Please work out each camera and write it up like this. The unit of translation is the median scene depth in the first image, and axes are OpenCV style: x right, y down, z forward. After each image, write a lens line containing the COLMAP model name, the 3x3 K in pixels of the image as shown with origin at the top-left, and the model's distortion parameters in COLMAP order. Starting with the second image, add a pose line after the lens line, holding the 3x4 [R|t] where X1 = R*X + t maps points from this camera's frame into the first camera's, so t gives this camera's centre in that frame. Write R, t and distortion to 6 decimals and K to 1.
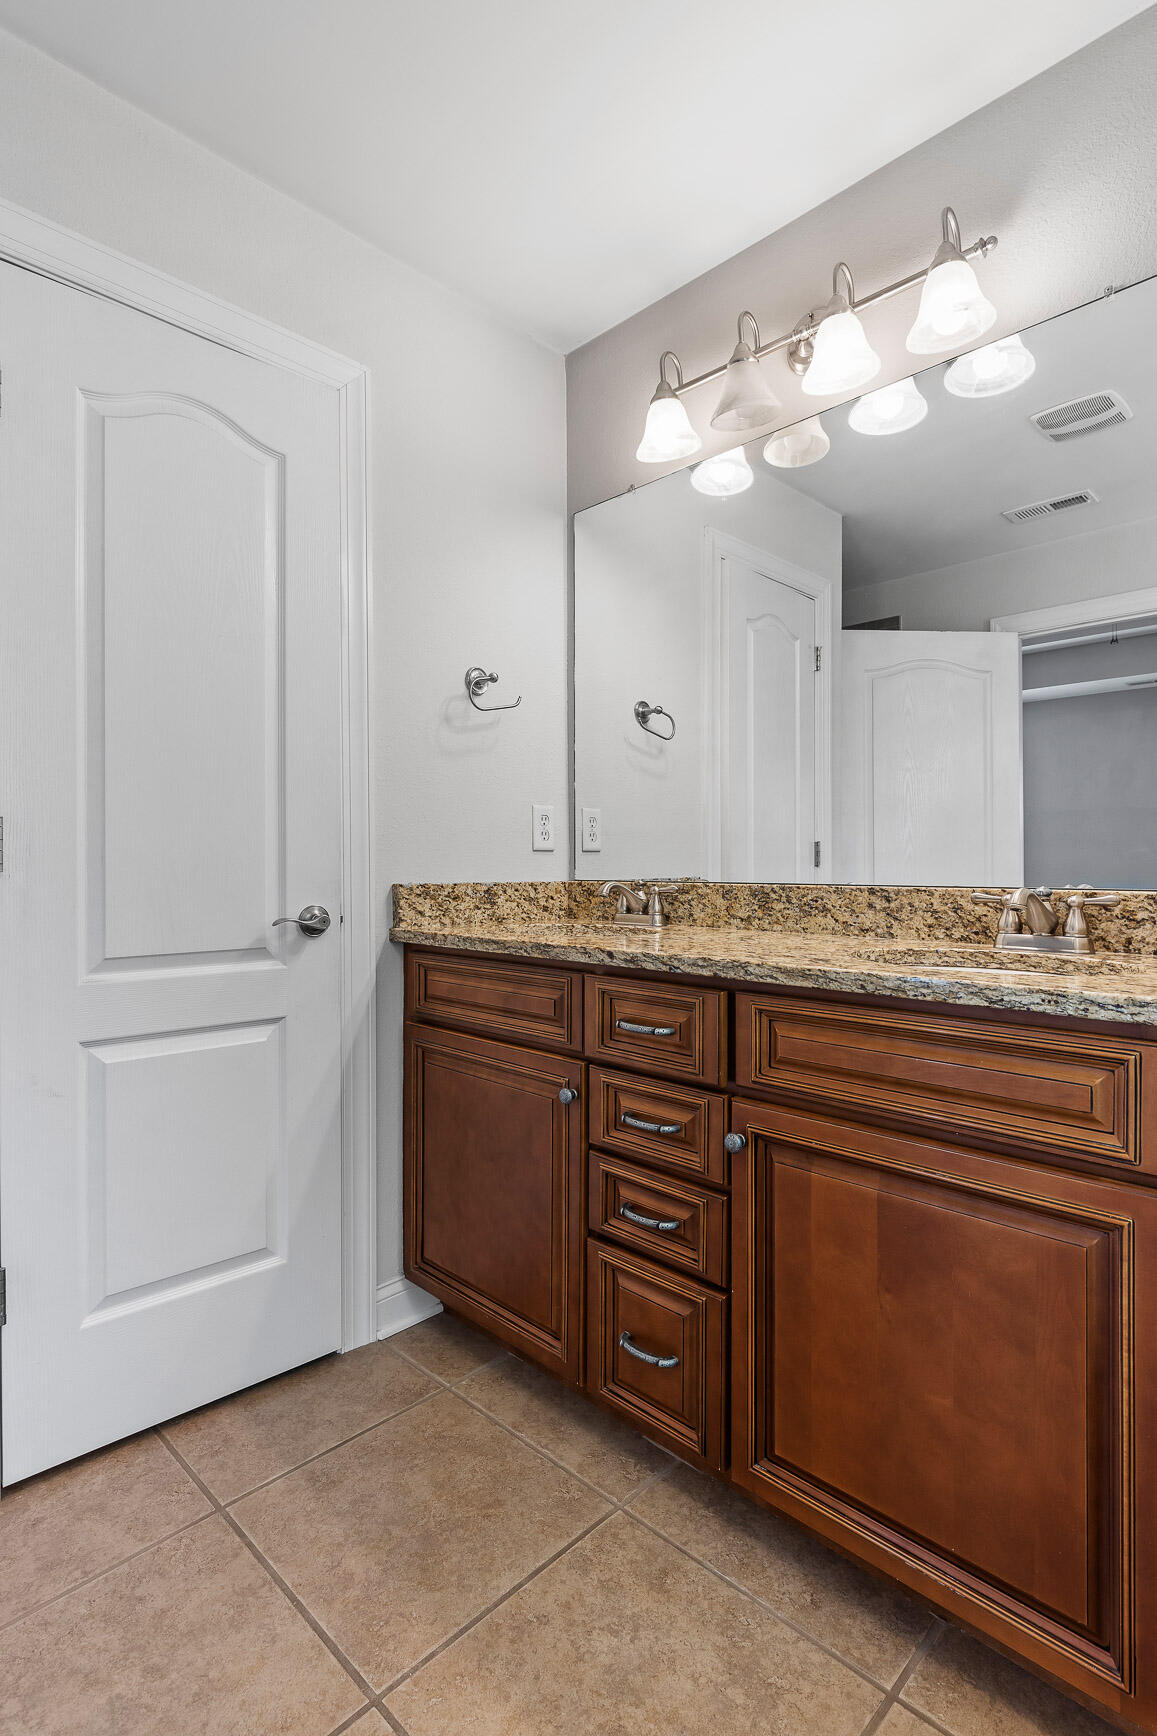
lens RADIAL K [[866.3, 0, 578.5], [0, 866.3, 868.0], [0, 0, 1]] dist [0.000568, -0.001175]
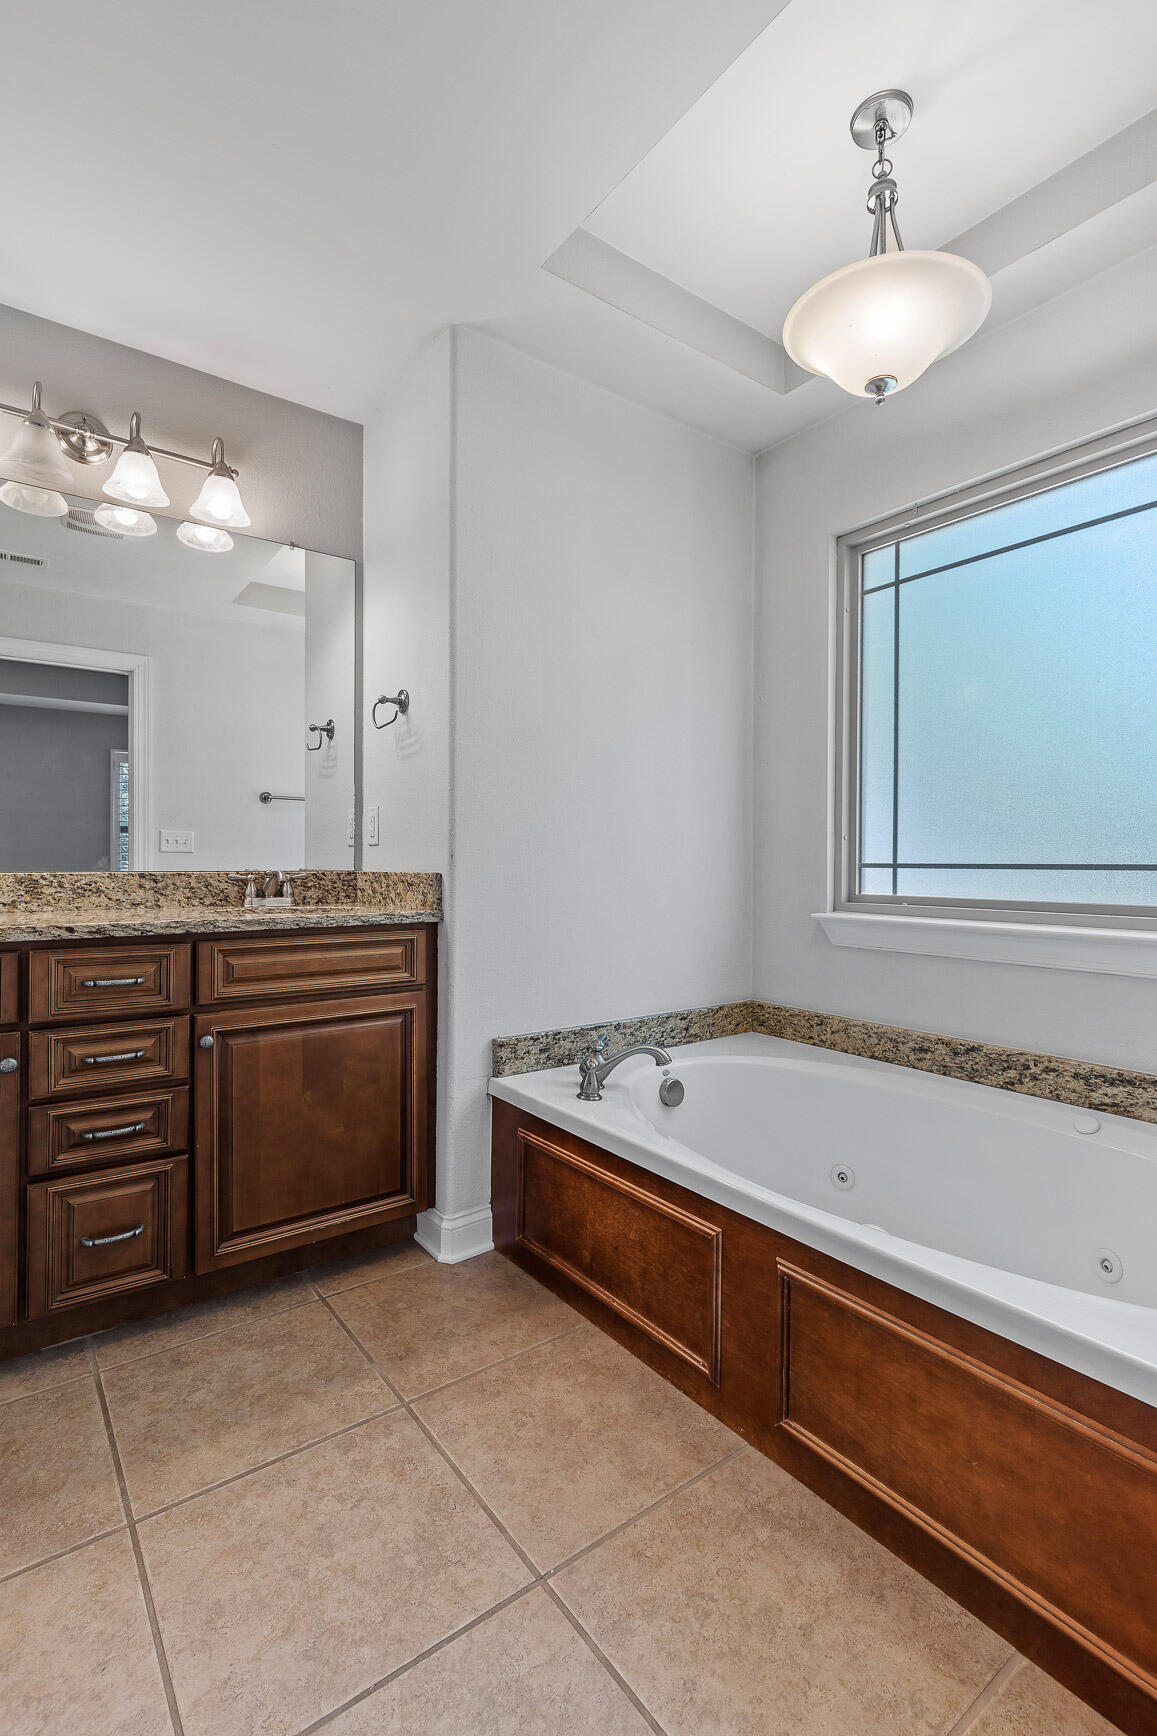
lens RADIAL K [[798.5, 0, 578.5], [0, 798.5, 868.0], [0, 0, 1]] dist [0.022374, 0.000190]
pose [[0.152052, -0.005390, 0.988358, -0.999504], [0.001266, 0.999985, 0.005259, 0.010503], [-0.988372, 0.000451, 0.152057, 0.144405]]
